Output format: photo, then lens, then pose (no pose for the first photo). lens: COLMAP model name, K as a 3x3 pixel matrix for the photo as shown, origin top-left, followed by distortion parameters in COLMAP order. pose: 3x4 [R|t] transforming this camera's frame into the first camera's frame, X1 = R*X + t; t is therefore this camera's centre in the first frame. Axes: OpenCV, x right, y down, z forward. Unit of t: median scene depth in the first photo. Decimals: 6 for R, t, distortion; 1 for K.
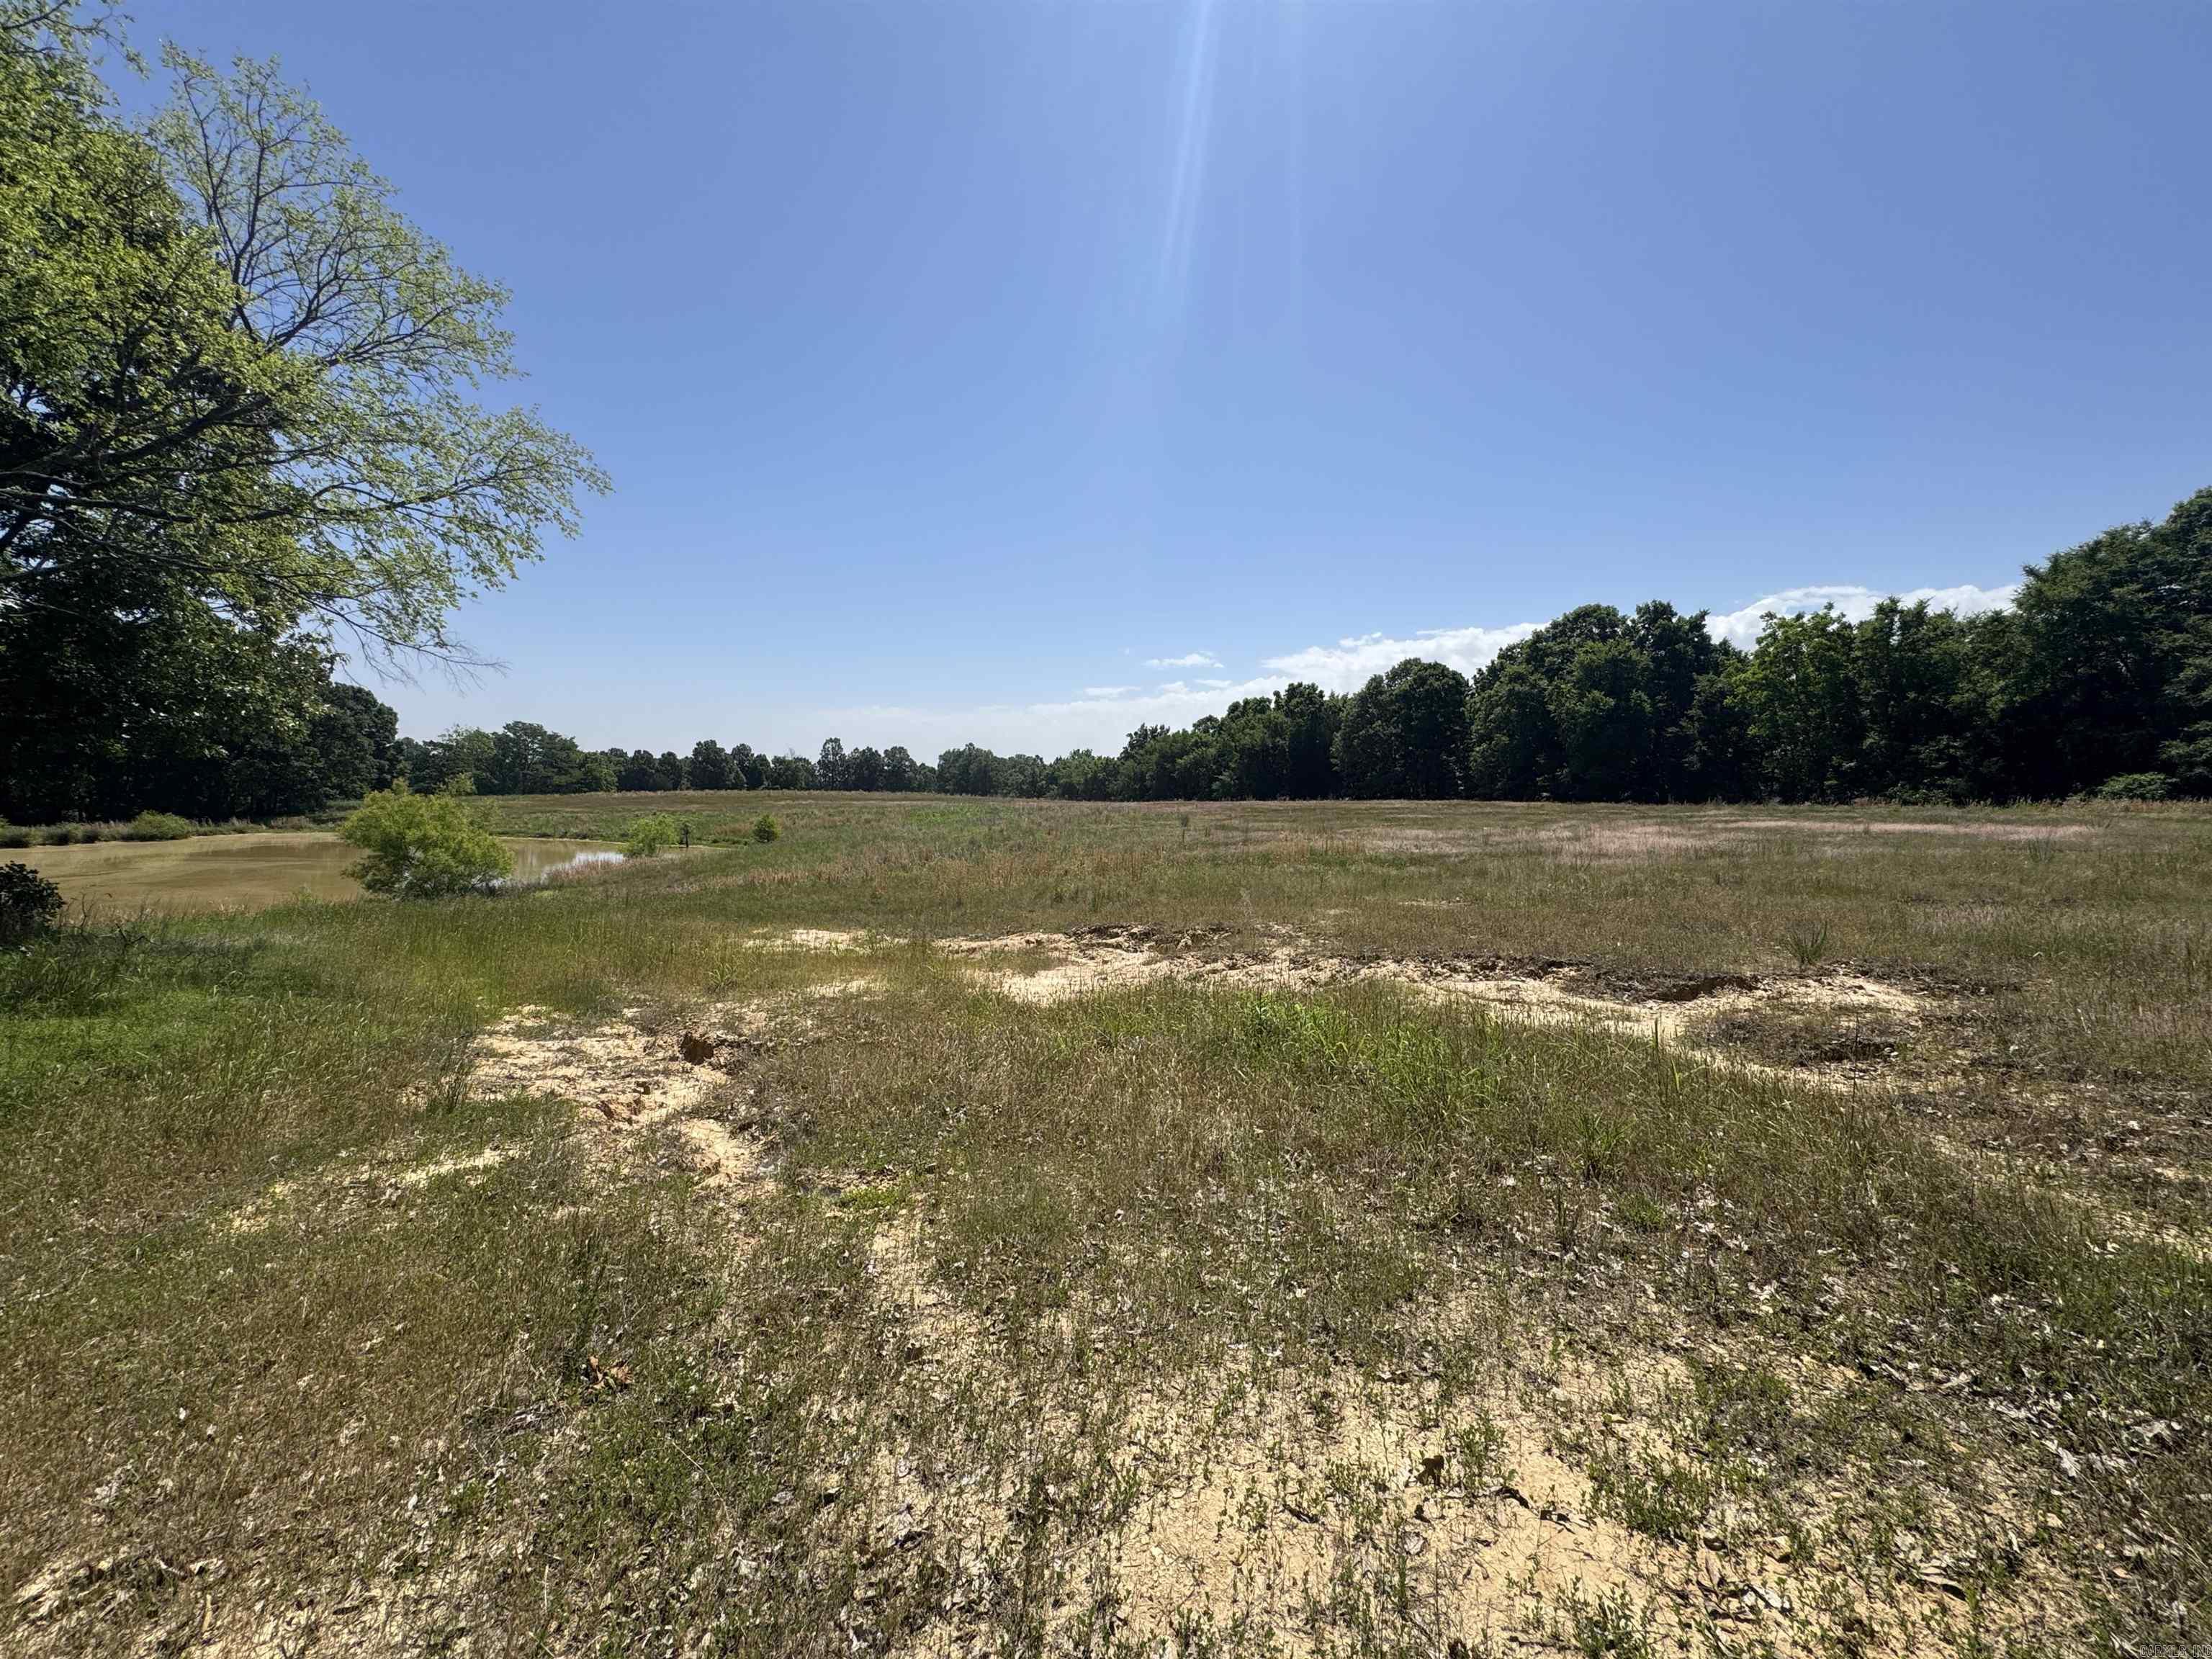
lens RADIAL K [[891.8, 0, 1103.2], [0, 891.8, 839.5], [0, 0, 1]] dist [-0.000375, 0.000125]
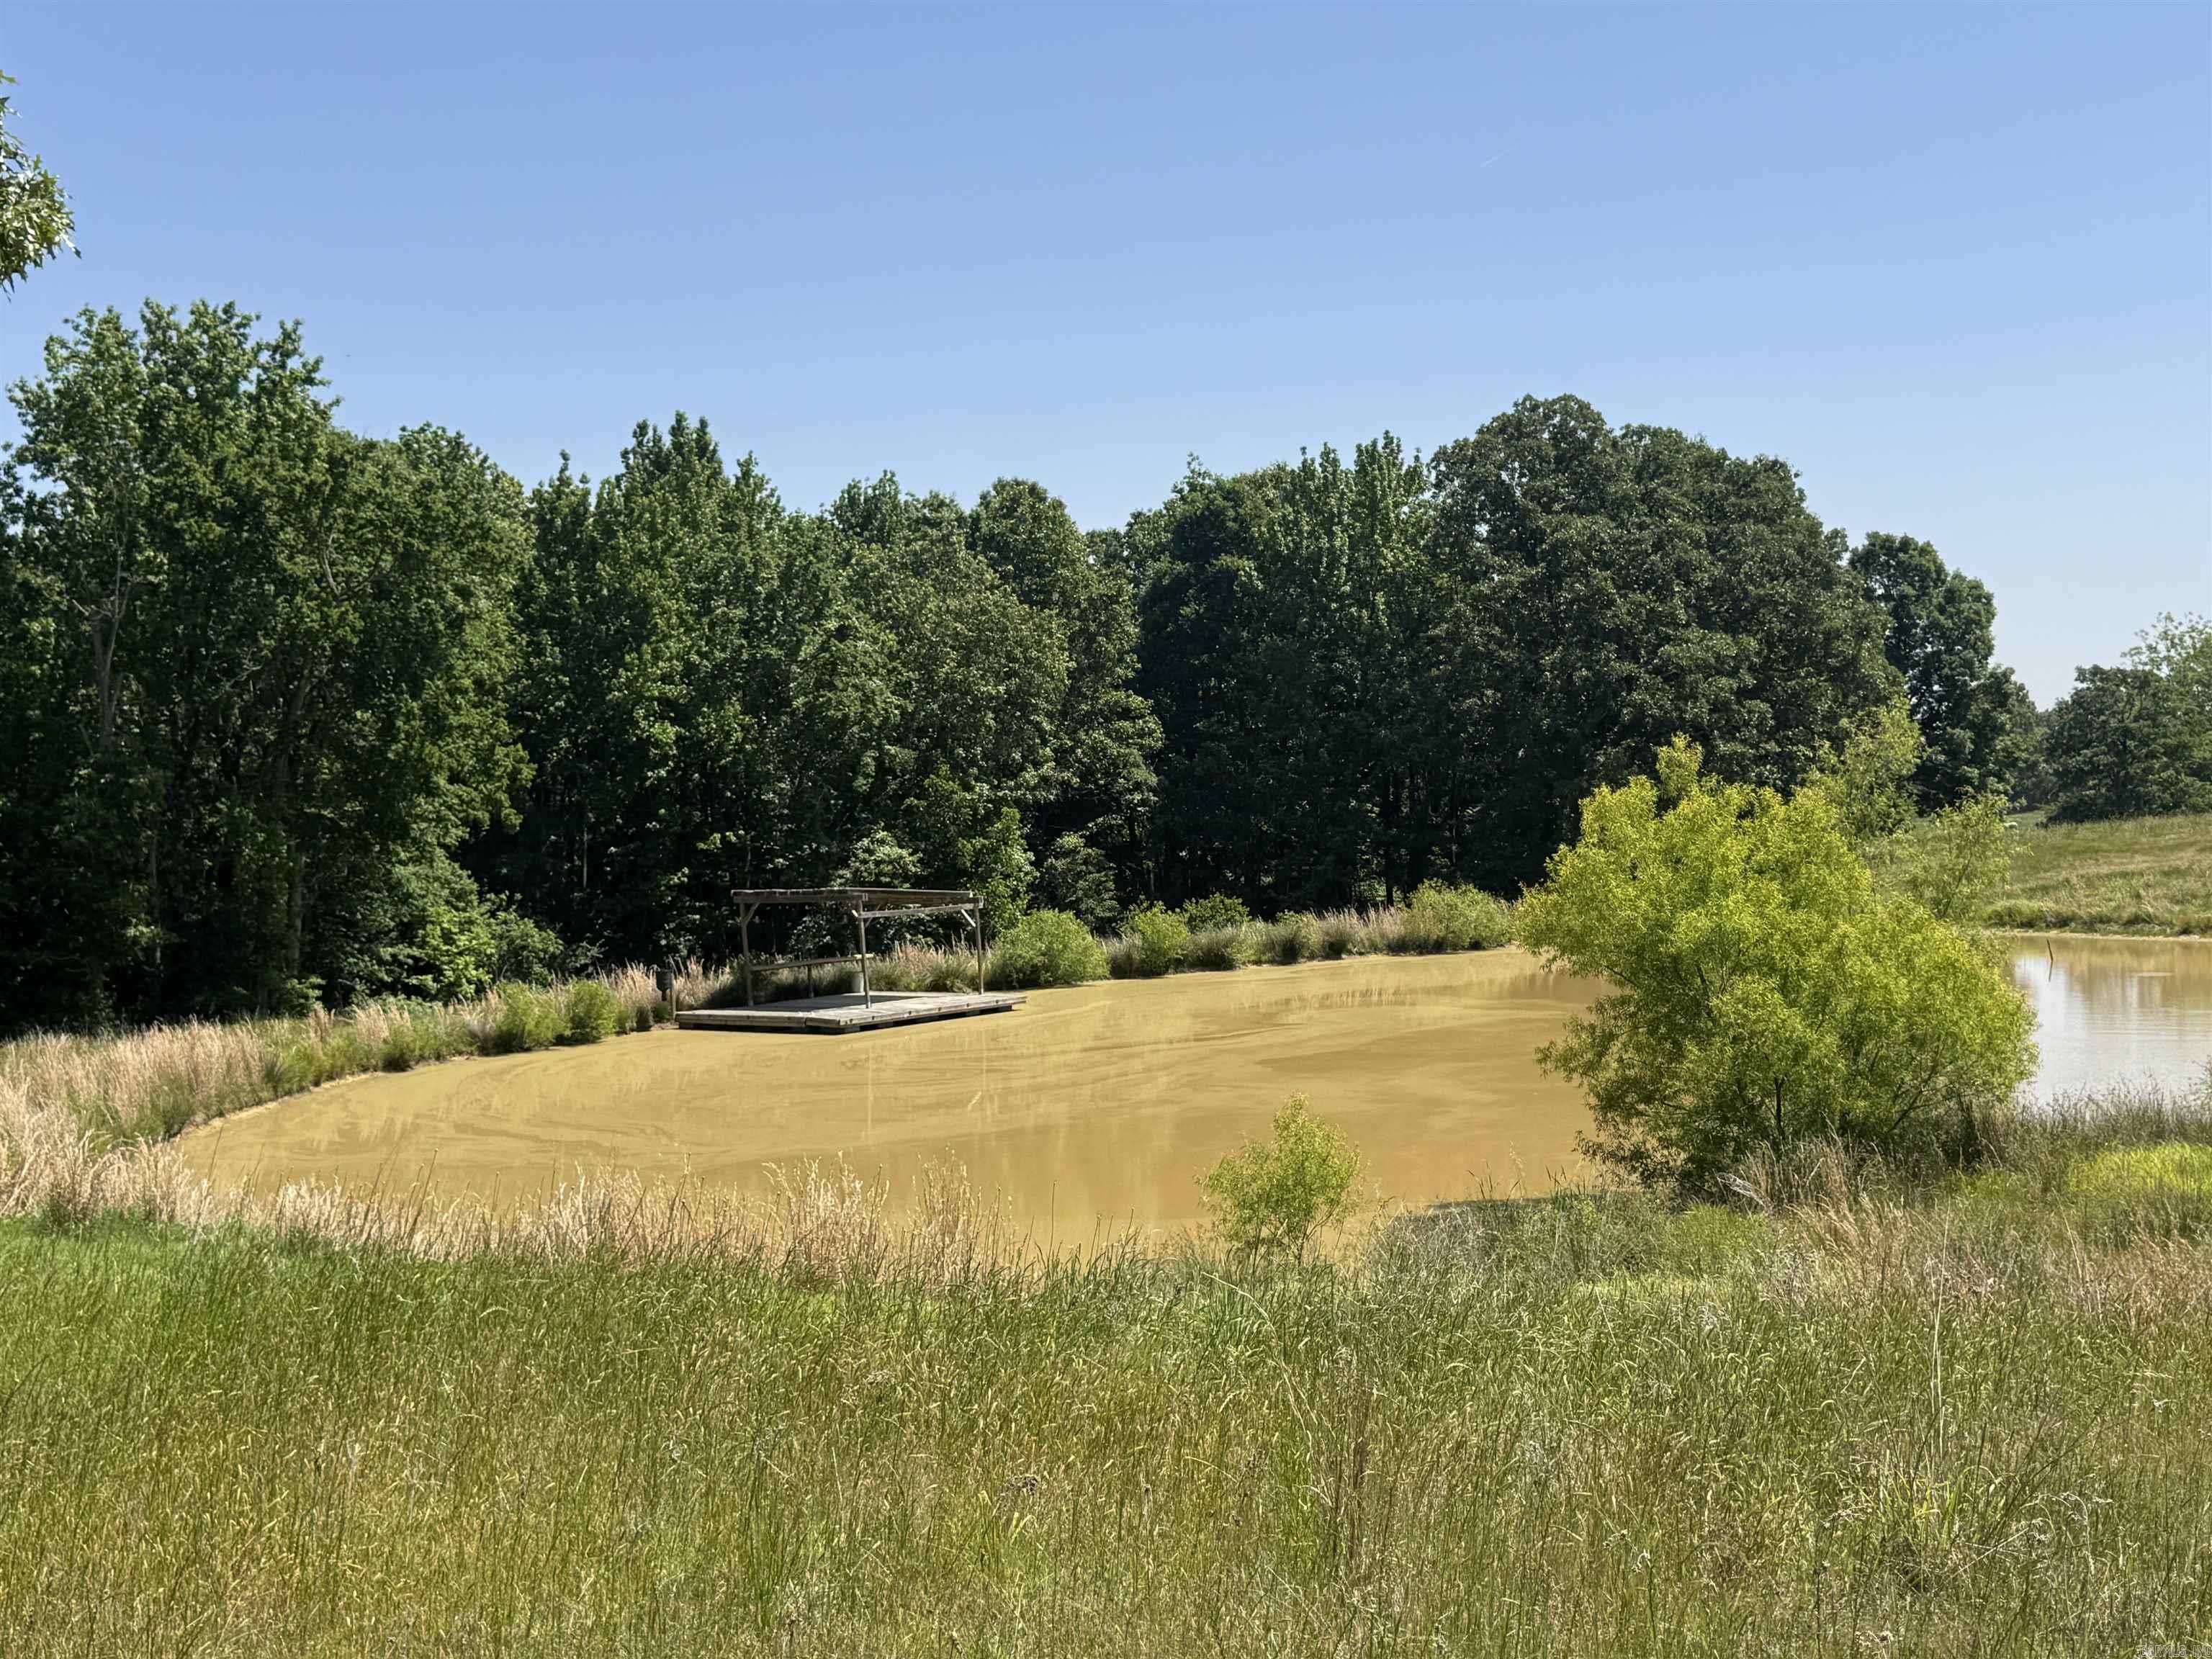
lens RADIAL K [[2686.1, 0, 1109.2], [0, 2686.1, 821.2], [0, 0, 1]] dist [0.173121, -0.307874]
pose [[0.516410, -0.047249, -0.855037, -0.054396], [0.008507, 0.998710, -0.050050, 0.001013], [0.856300, 0.018573, 0.516146, 0.166939]]
